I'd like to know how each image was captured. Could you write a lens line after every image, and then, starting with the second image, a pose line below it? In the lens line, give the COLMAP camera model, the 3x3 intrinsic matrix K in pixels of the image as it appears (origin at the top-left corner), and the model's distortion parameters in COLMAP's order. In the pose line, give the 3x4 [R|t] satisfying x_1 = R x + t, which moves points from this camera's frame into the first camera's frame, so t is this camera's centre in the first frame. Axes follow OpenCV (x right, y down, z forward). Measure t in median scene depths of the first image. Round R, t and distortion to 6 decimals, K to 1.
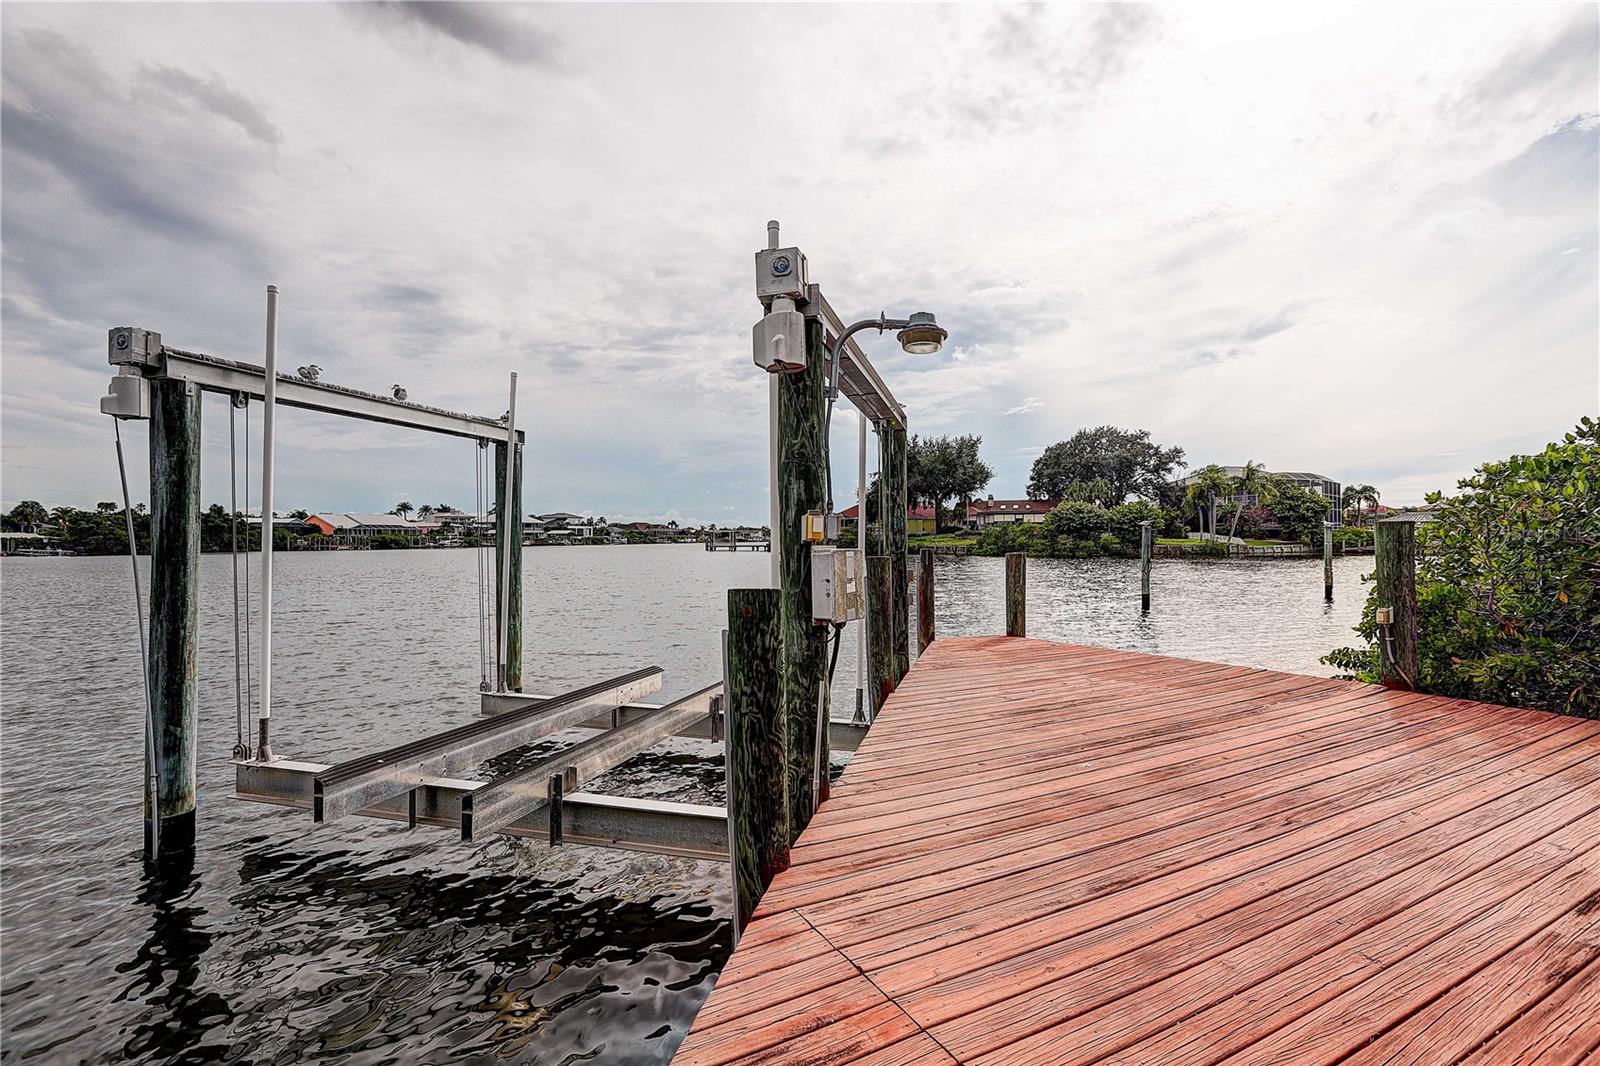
lens RADIAL K [[729.2, 0, 800.5], [0, 729.2, 549.8], [0, 0, 1]] dist [-0.045854, 0.015024]
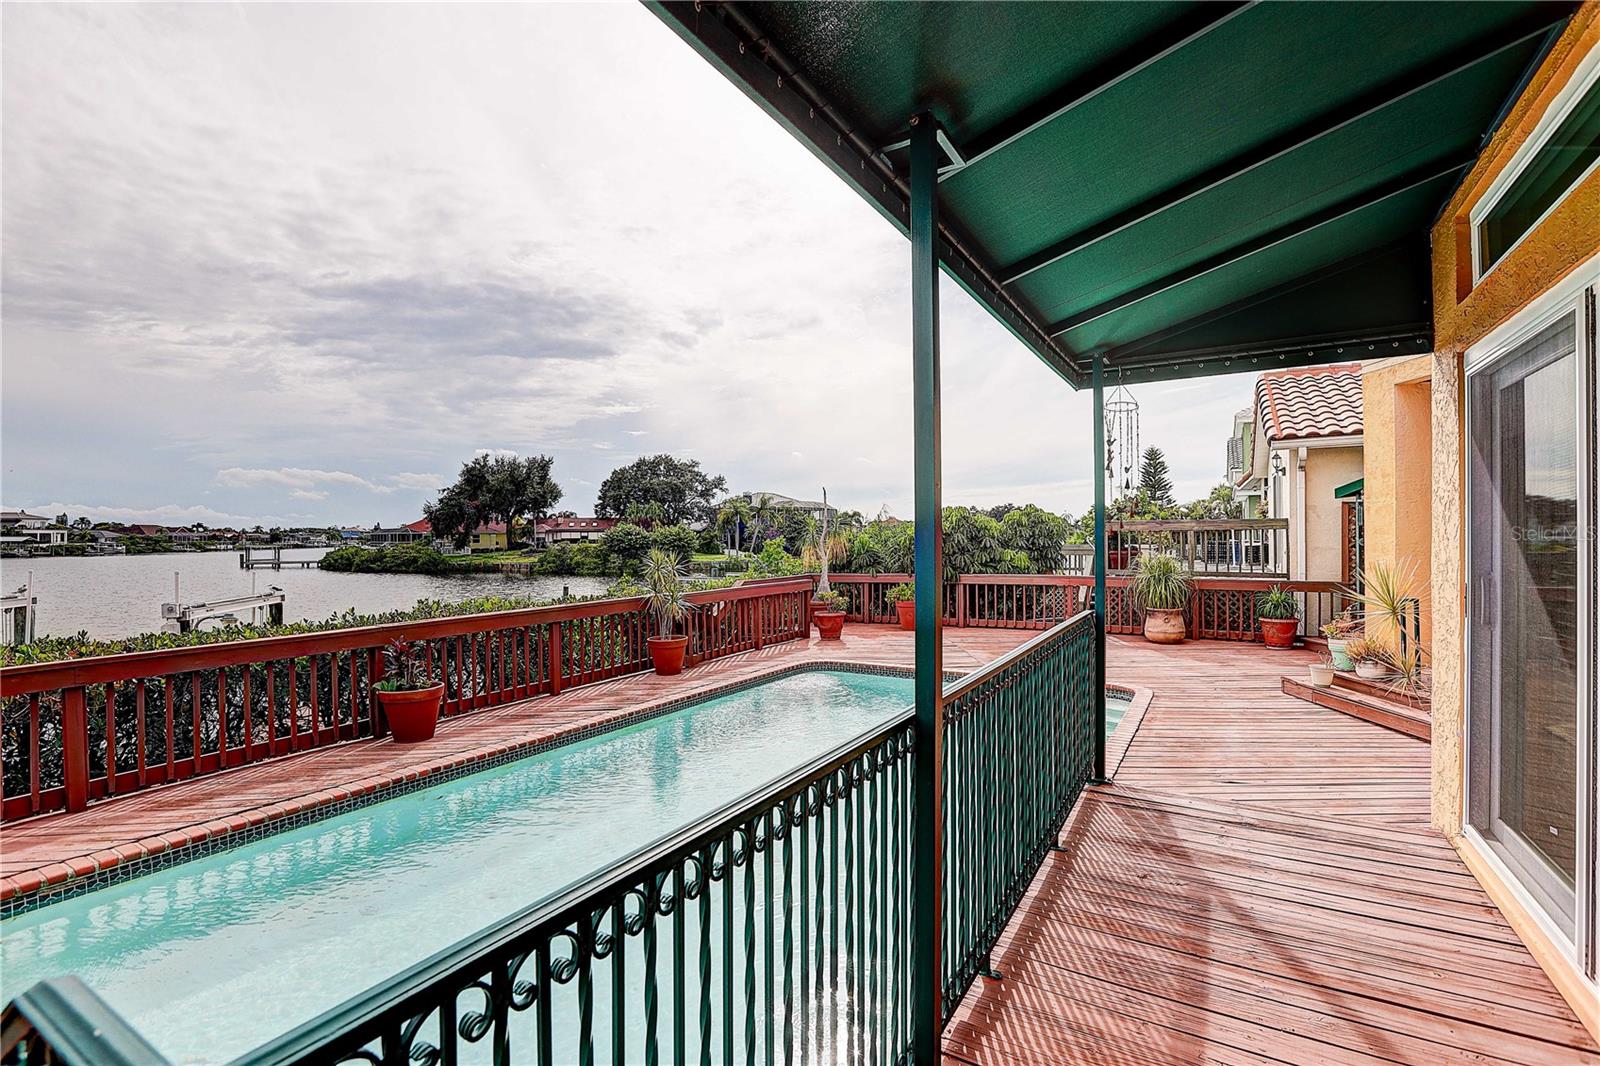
lens RADIAL K [[729.2, 0, 807.0], [0, 729.2, 542.4], [0, 0, 1]] dist [-0.045854, 0.015024]
pose [[0.863123, -0.002268, 0.504989, 0.482539], [0.006237, 0.999962, -0.006169, -0.319248], [-0.504956, 0.008474, 0.863104, -1.530552]]
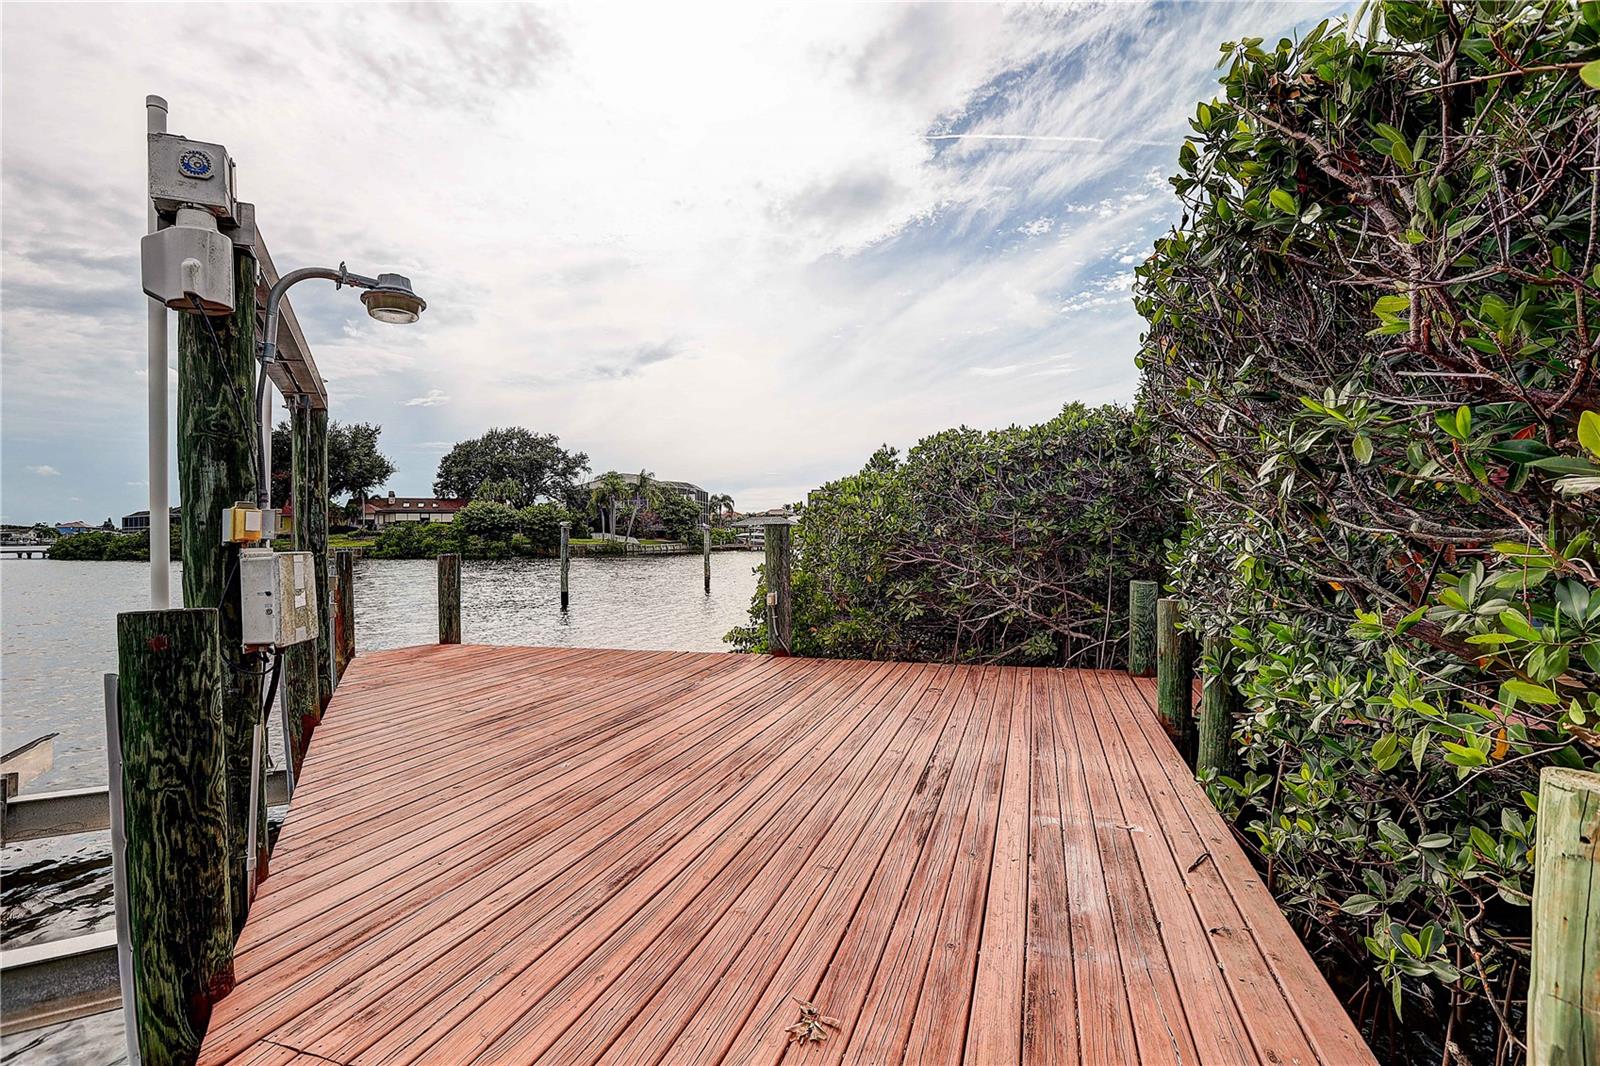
lens RADIAL K [[729.2, 0, 798.9], [0, 729.2, 544.7], [0, 0, 1]] dist [-0.045854, 0.015024]
pose [[0.715579, -0.009003, 0.698474, -0.037767], [0.014391, 0.999895, -0.001856, 0.000016], [-0.698383, 0.011380, 0.715633, 0.029312]]
